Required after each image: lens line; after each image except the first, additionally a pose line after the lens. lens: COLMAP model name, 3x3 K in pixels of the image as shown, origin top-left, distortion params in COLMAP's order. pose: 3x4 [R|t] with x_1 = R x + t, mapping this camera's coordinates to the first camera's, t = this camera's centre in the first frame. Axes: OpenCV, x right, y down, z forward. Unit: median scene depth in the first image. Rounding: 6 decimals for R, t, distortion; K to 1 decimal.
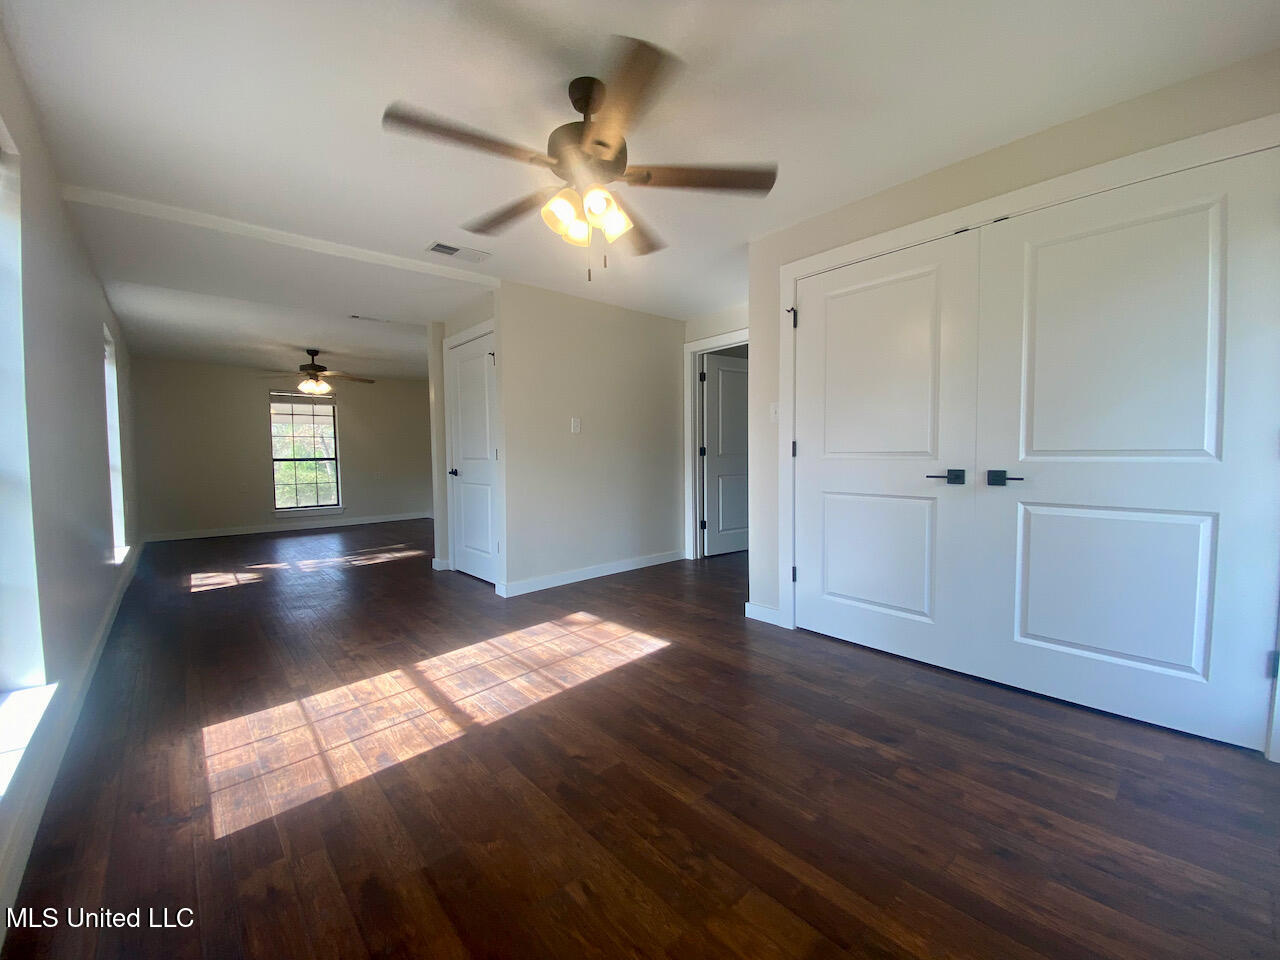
lens RADIAL K [[531.2, 0, 641.3], [0, 531.2, 475.3], [0, 0, 1]] dist [0.010077, -0.017965]
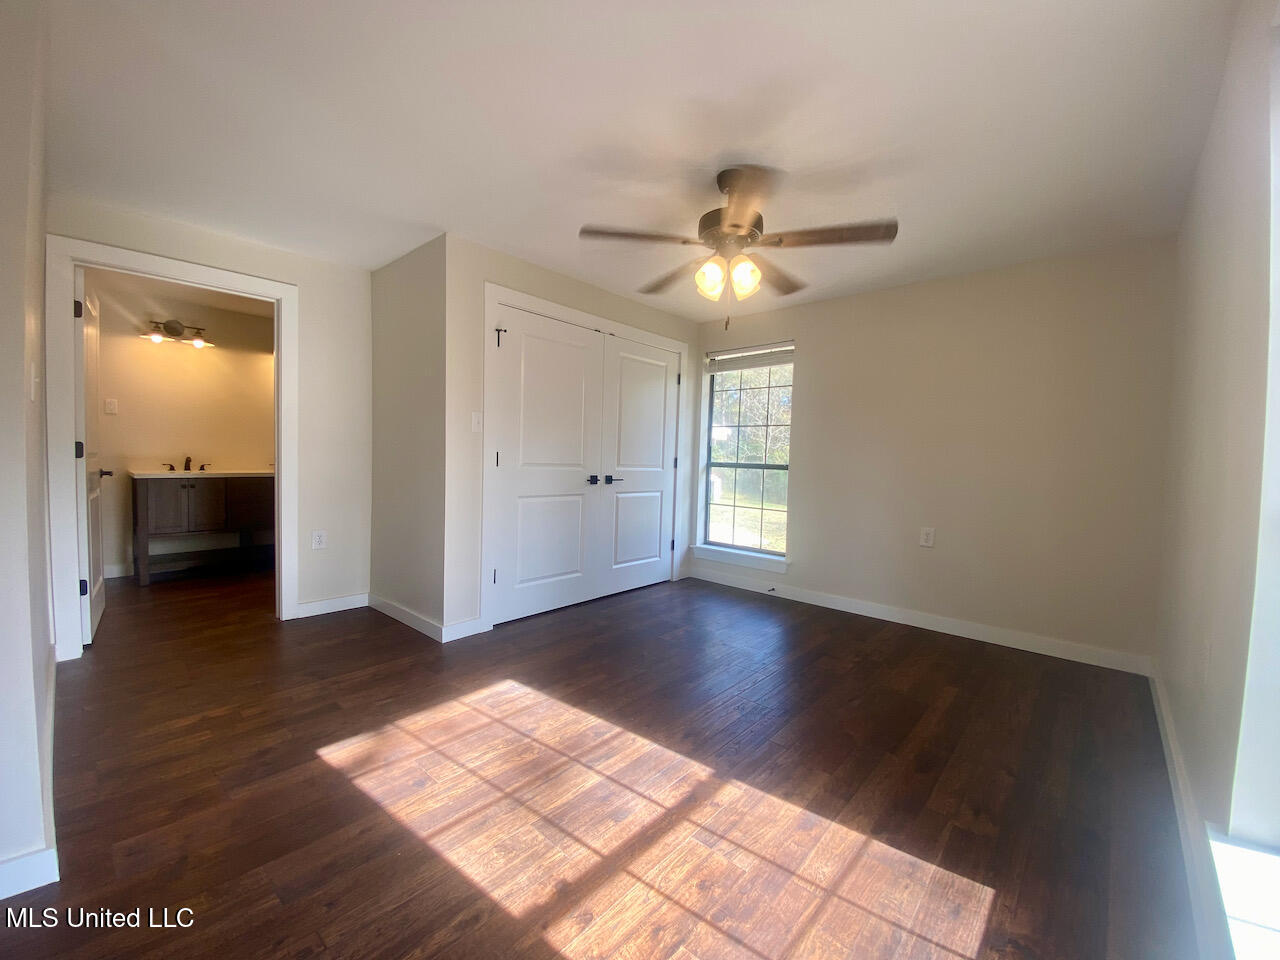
lens RADIAL K [[521.7, 0, 643.9], [0, 521.7, 474.8], [0, 0, 1]] dist [-0.001919, -0.013649]
pose [[-0.126665, -0.028077, 0.991548, -0.959320], [0.029029, 0.999066, 0.031998, -0.052961], [-0.991521, 0.032837, -0.125732, 1.017464]]
